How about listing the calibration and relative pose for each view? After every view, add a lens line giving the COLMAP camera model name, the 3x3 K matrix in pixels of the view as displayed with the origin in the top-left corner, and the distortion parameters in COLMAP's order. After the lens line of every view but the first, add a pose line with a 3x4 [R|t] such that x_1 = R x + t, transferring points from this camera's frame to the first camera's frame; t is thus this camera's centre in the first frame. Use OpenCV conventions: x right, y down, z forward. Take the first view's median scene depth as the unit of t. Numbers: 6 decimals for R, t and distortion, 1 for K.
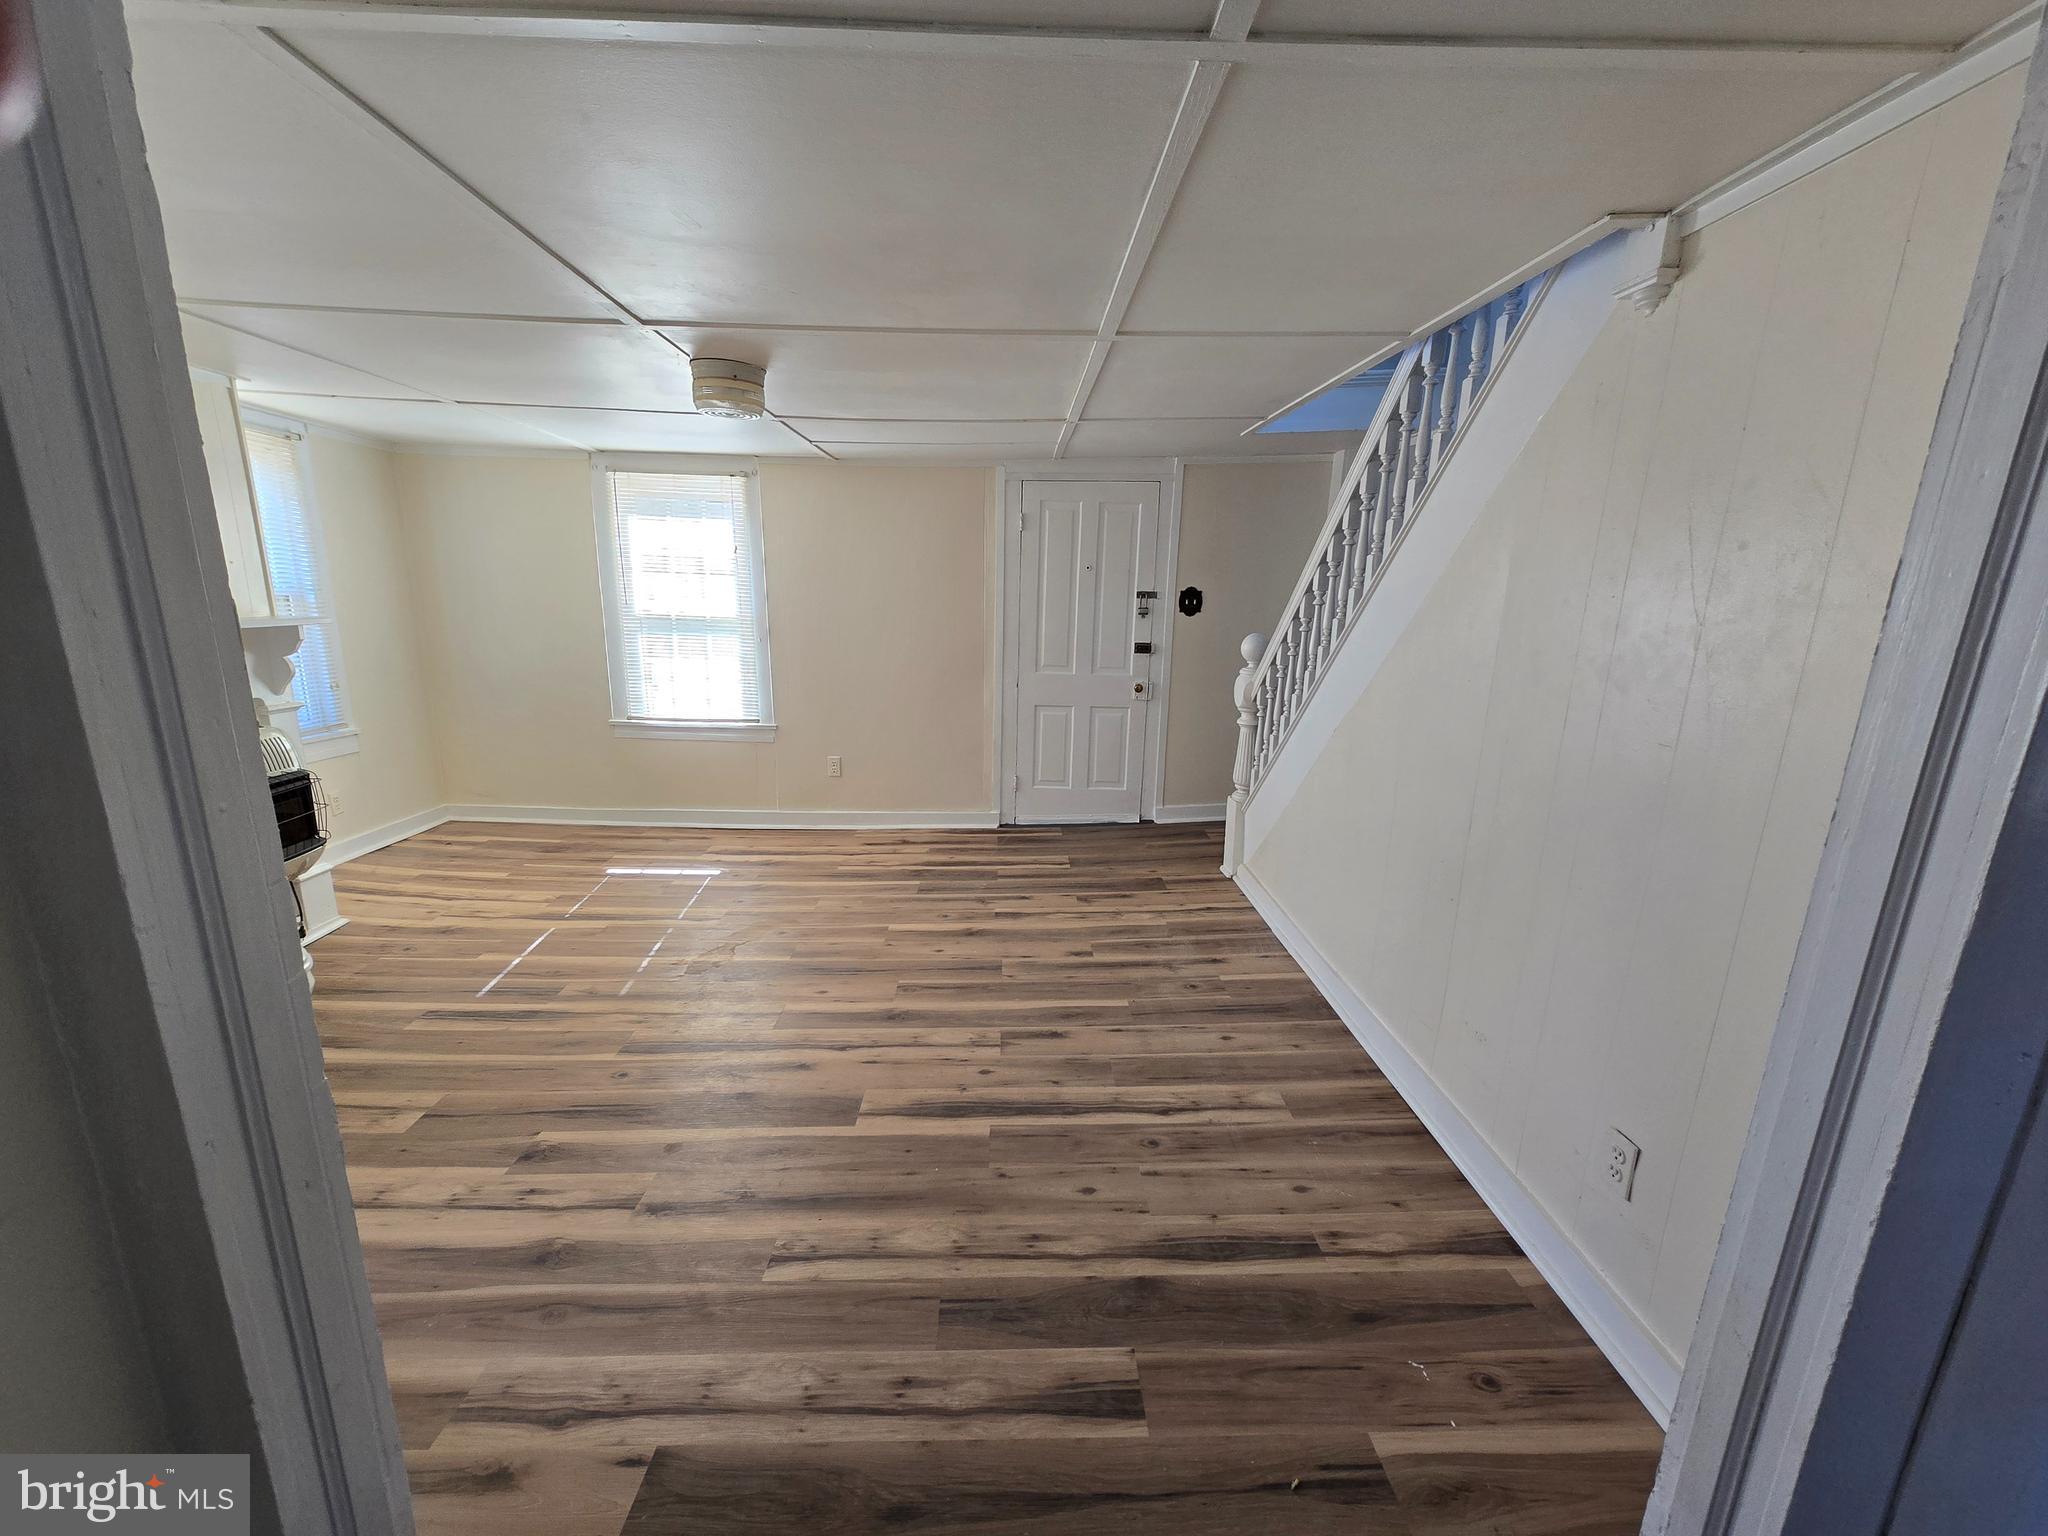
lens RADIAL K [[838.4, 0, 1033.1], [0, 838.4, 780.6], [0, 0, 1]] dist [-0.000573, -0.000294]
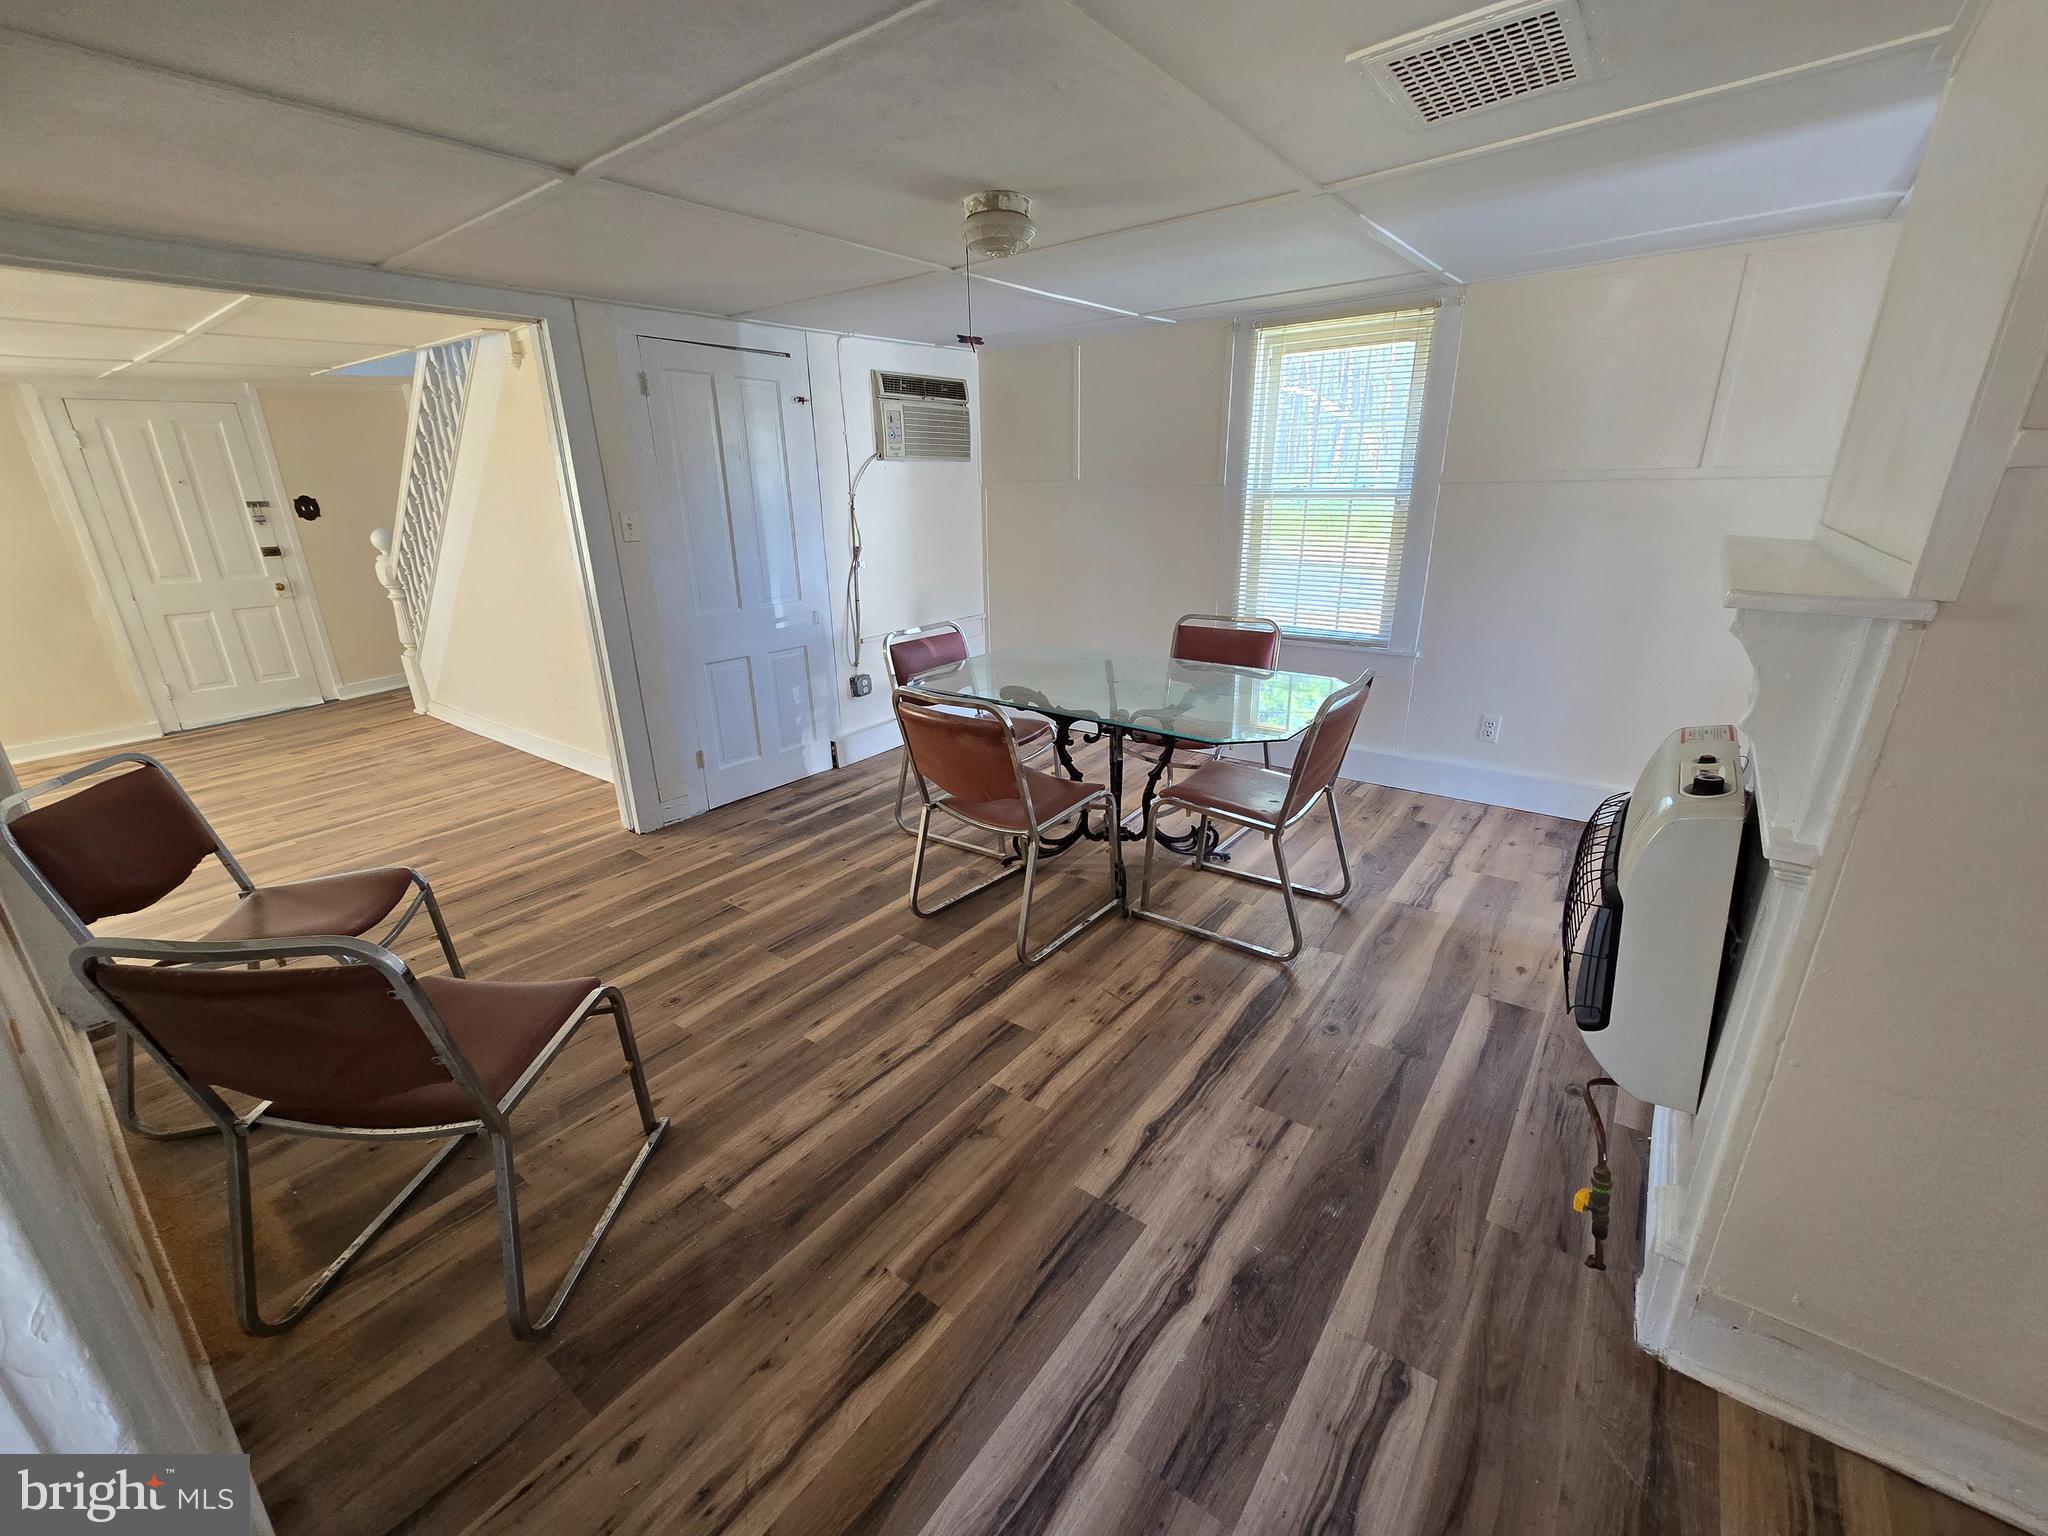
lens RADIAL K [[837.7, 0, 1019.3], [0, 837.7, 790.1], [0, 0, 1]] dist [-0.003115, -0.000567]
pose [[0.632038, -0.296636, 0.715916, -0.178397], [0.207085, 0.954892, 0.212831, 0.159704], [-0.746755, 0.013738, 0.664957, -0.683372]]
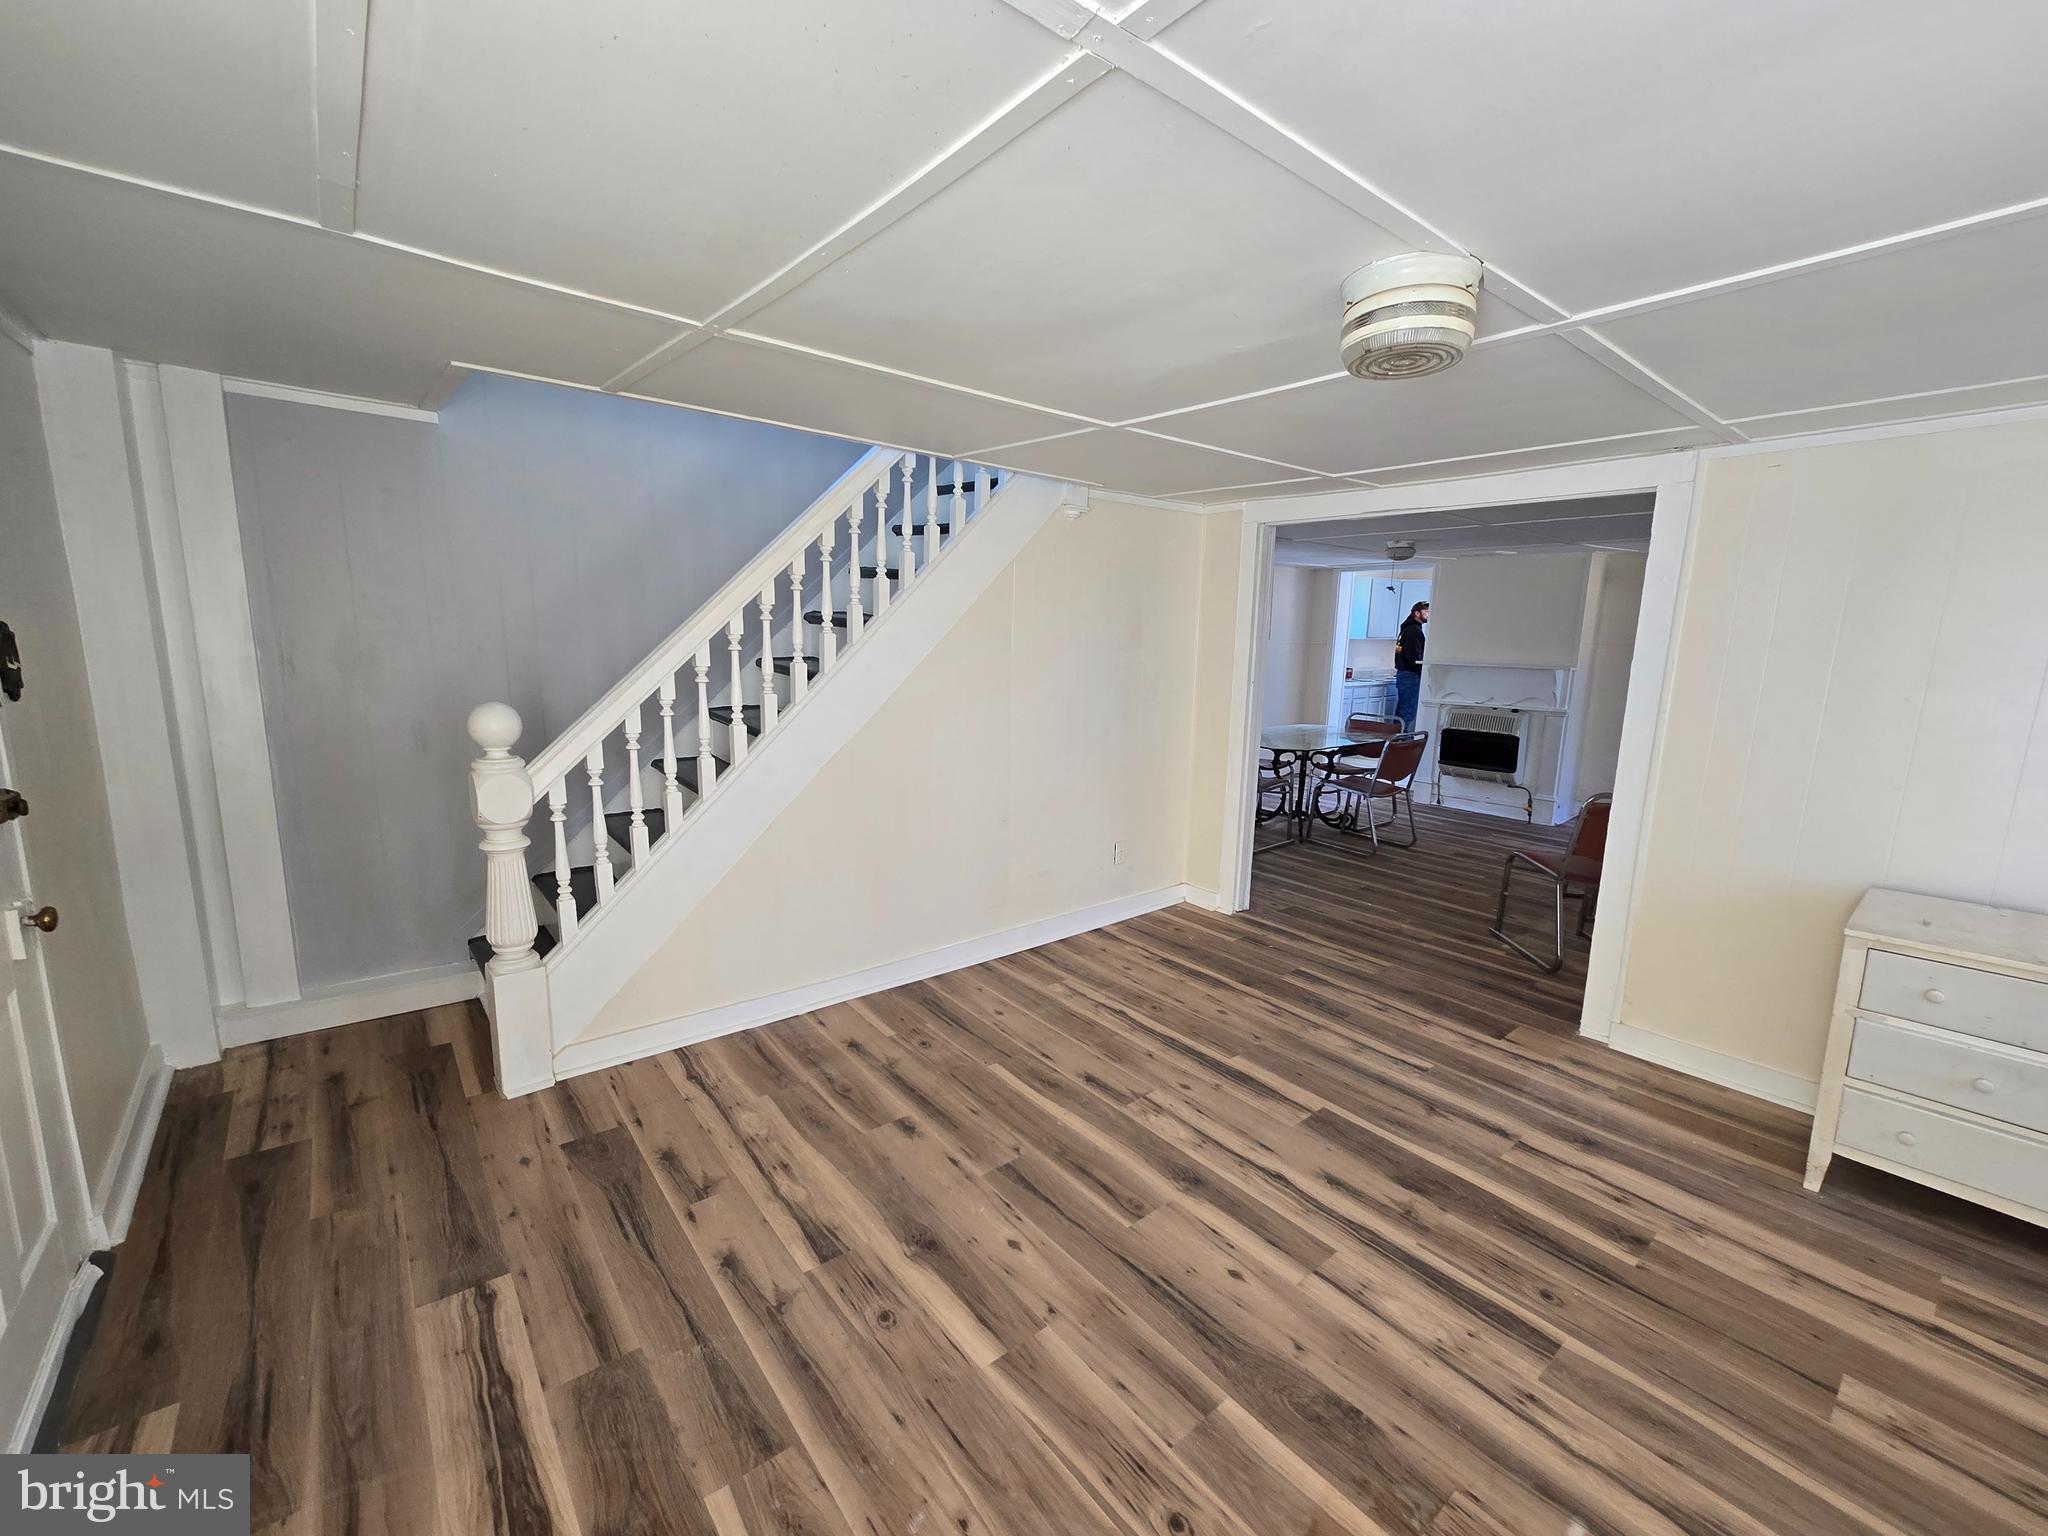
lens RADIAL K [[835.0, 0, 1026.2], [0, 835.0, 783.0], [0, 0, 1]] dist [-0.009664, 0.005437]
pose [[-0.605532, -0.171376, 0.777149, -0.476143], [0.152145, 0.933596, 0.324423, -0.272275], [-0.781142, 0.314688, -0.539249, 1.094184]]
